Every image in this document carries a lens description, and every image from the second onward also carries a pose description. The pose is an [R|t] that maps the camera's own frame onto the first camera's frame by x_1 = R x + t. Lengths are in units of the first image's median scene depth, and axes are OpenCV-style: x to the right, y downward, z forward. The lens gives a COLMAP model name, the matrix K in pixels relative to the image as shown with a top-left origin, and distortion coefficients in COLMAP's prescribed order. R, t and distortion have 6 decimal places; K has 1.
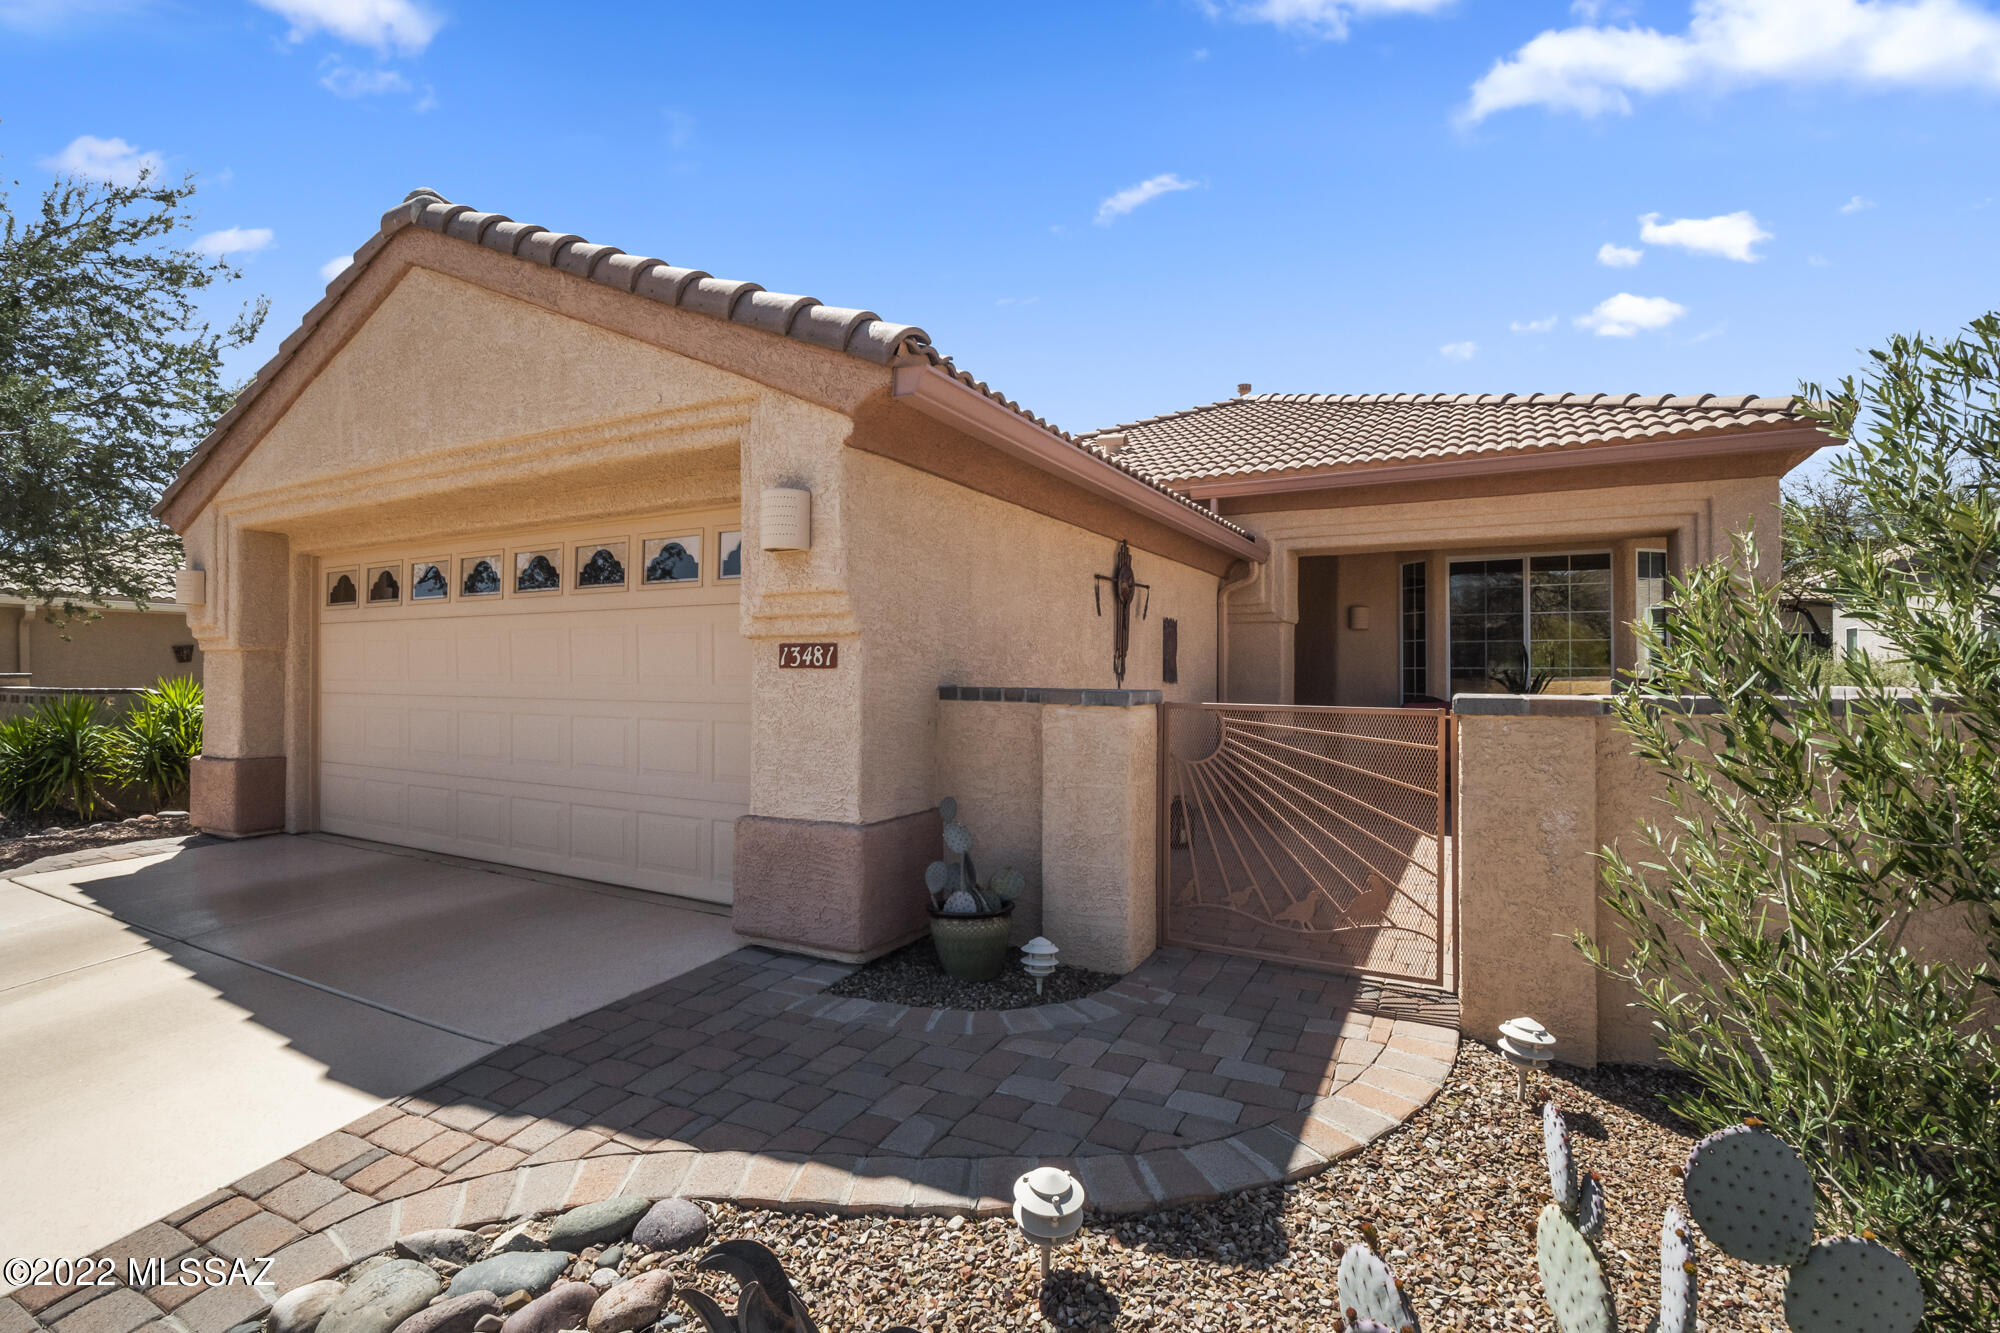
lens RADIAL K [[924.3, 0, 999.6], [0, 924.3, 663.2], [0, 0, 1]] dist [-0.019105, -0.000099]
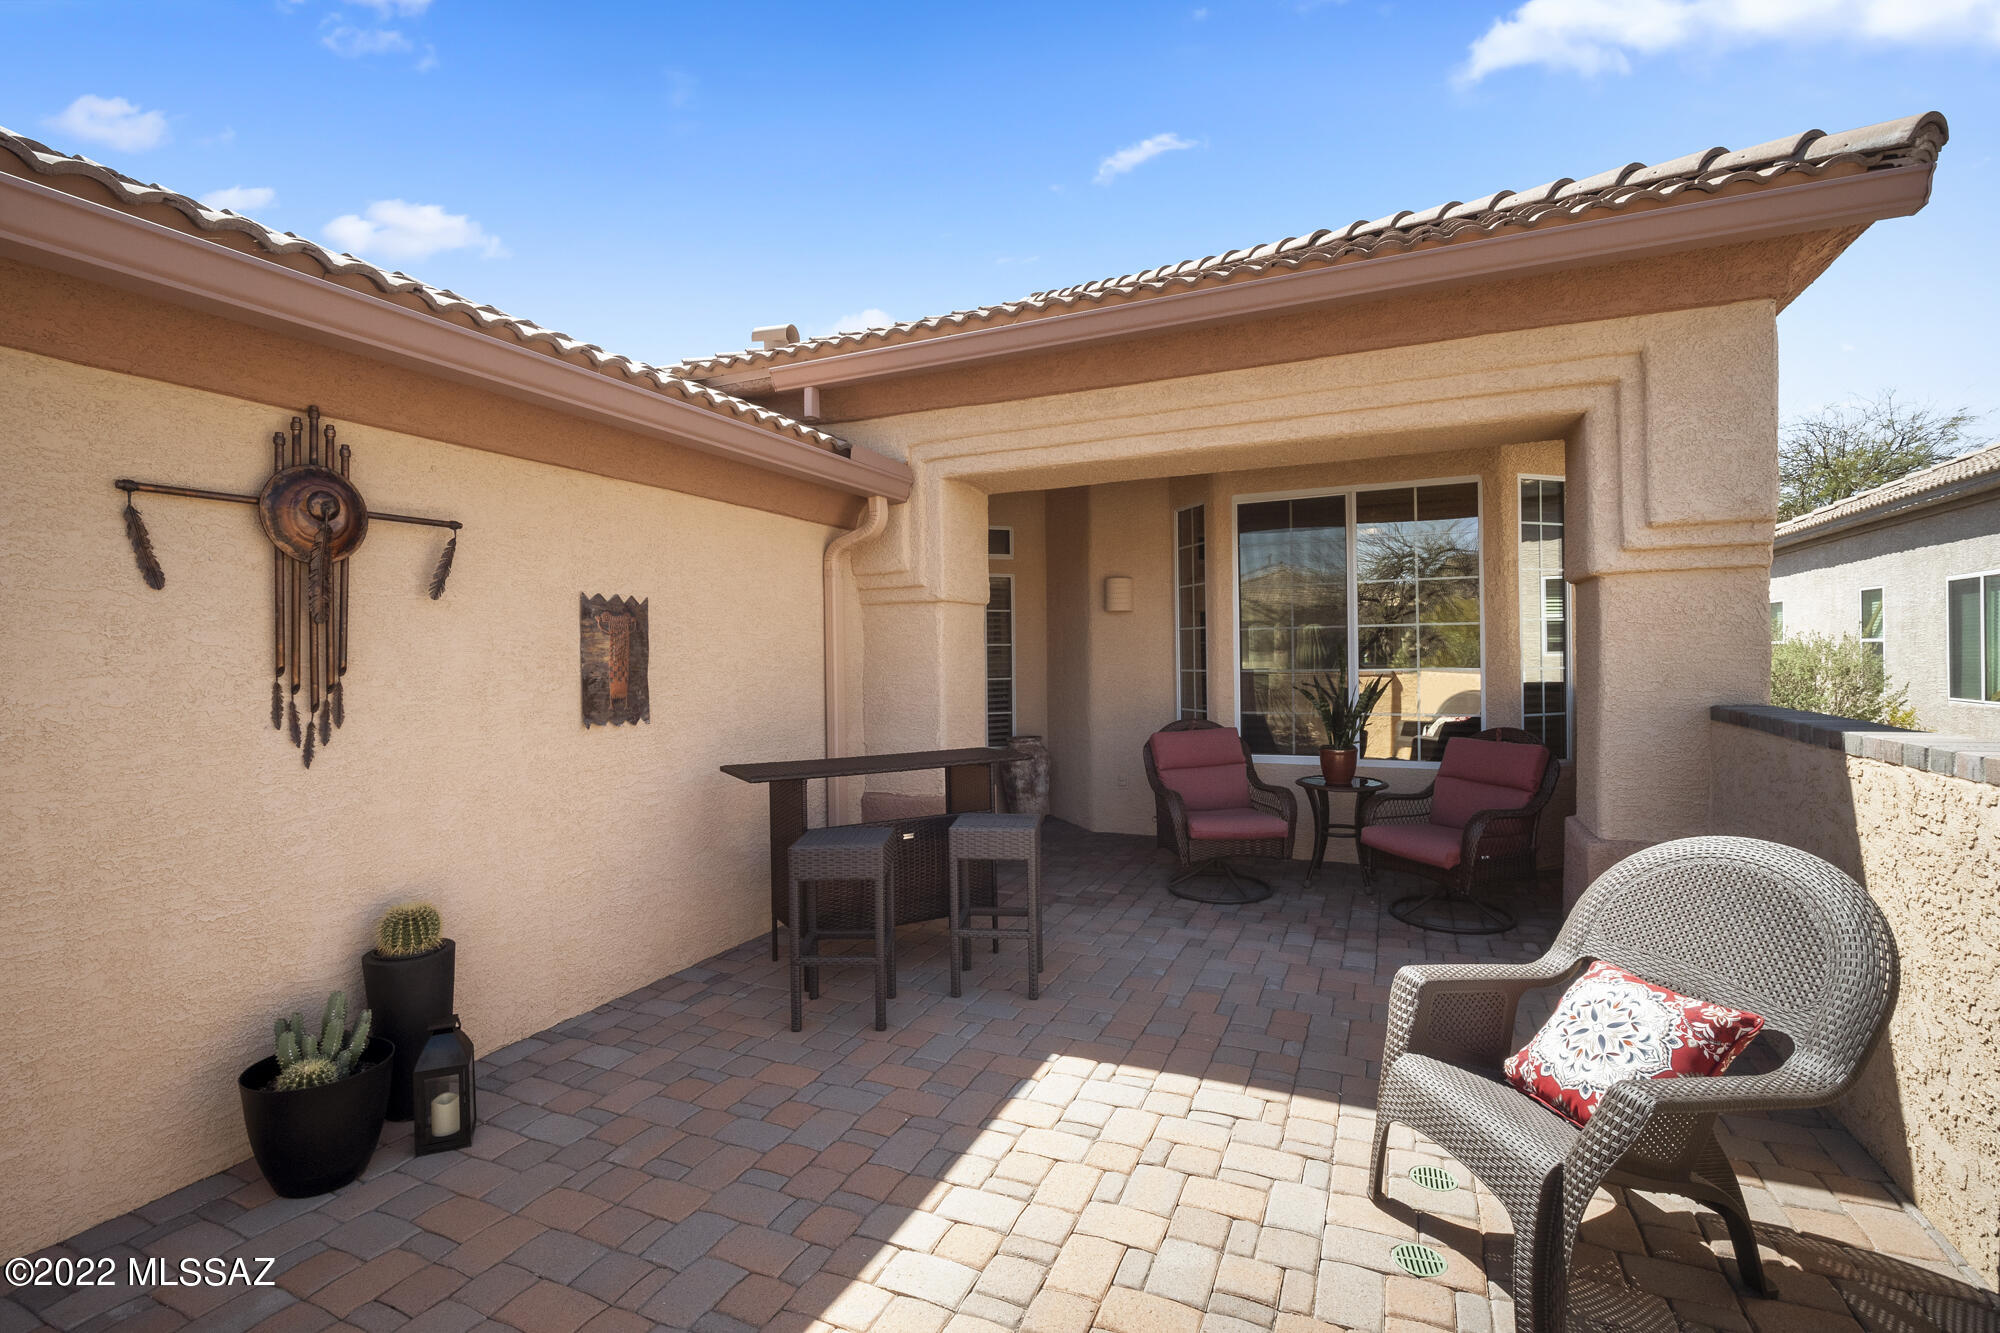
lens RADIAL K [[924.3, 0, 995.5], [0, 924.3, 662.6], [0, 0, 1]] dist [-0.019105, -0.000099]
pose [[0.996867, -0.017663, 0.077093, 0.298924], [0.016633, 0.999764, 0.013987, -0.013362], [-0.077322, -0.012661, 0.996926, 0.413256]]
